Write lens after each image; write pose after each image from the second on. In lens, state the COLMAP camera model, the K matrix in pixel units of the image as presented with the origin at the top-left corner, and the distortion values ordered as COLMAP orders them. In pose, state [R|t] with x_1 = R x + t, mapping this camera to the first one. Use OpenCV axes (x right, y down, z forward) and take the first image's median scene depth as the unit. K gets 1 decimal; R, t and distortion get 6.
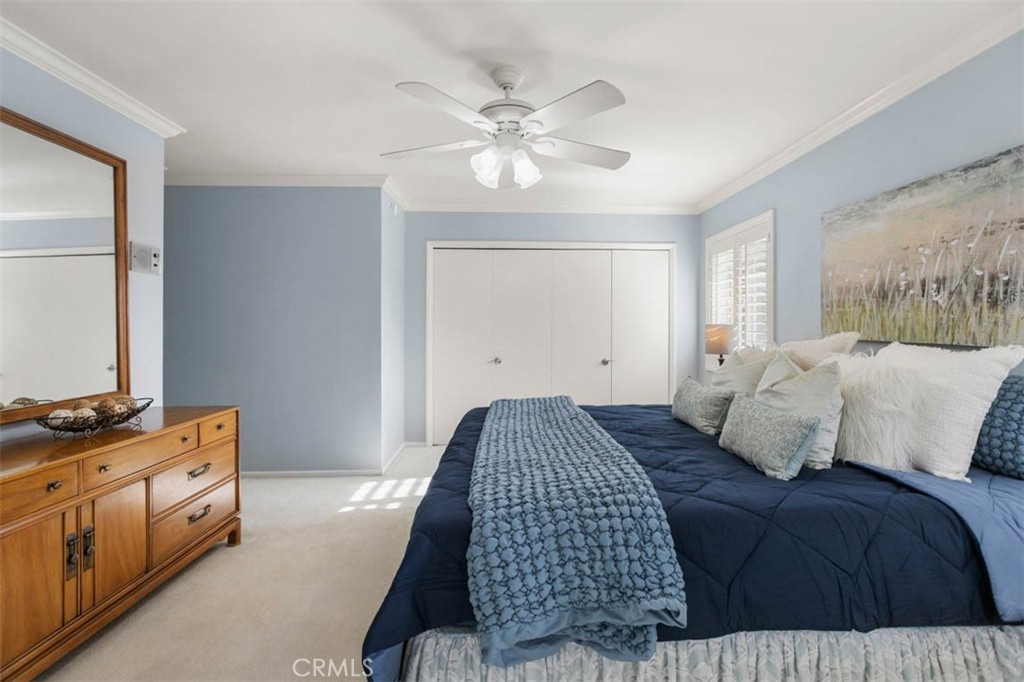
lens RADIAL K [[461.2, 0, 512.5], [0, 461.2, 334.4], [0, 0, 1]] dist [-0.001541, -0.000146]
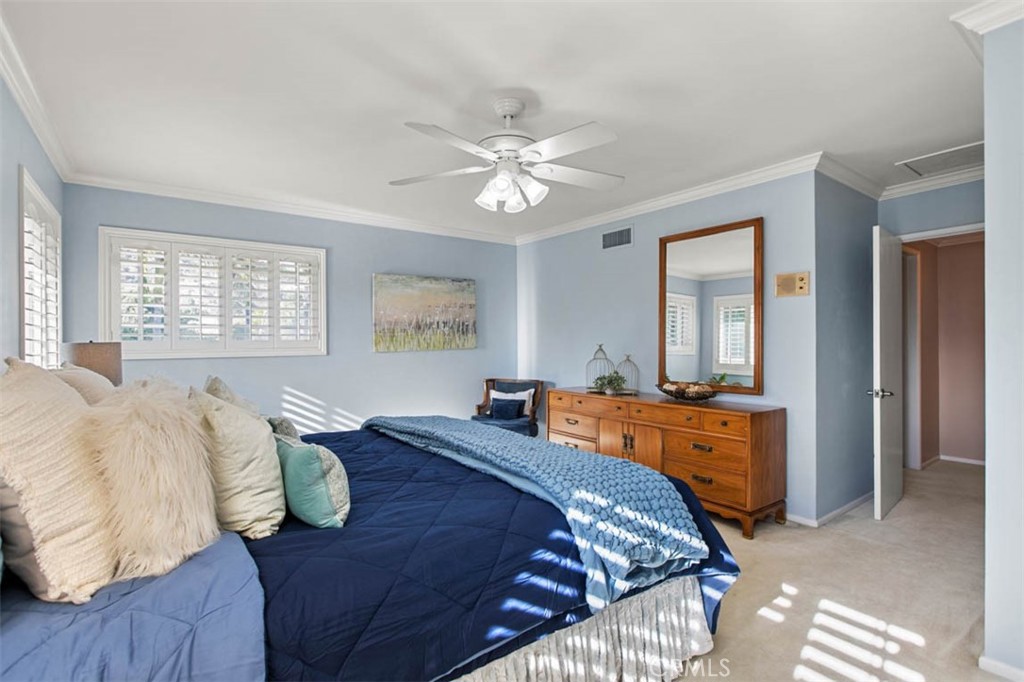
lens RADIAL K [[485.9, 0, 513.4], [0, 485.9, 339.6], [0, 0, 1]] dist [-0.000253, -0.000014]
pose [[-0.812017, -0.000159, -0.583634, 0.518413], [-0.009747, 0.999864, 0.013289, -0.029081], [0.583553, 0.016480, -0.811908, 1.572065]]
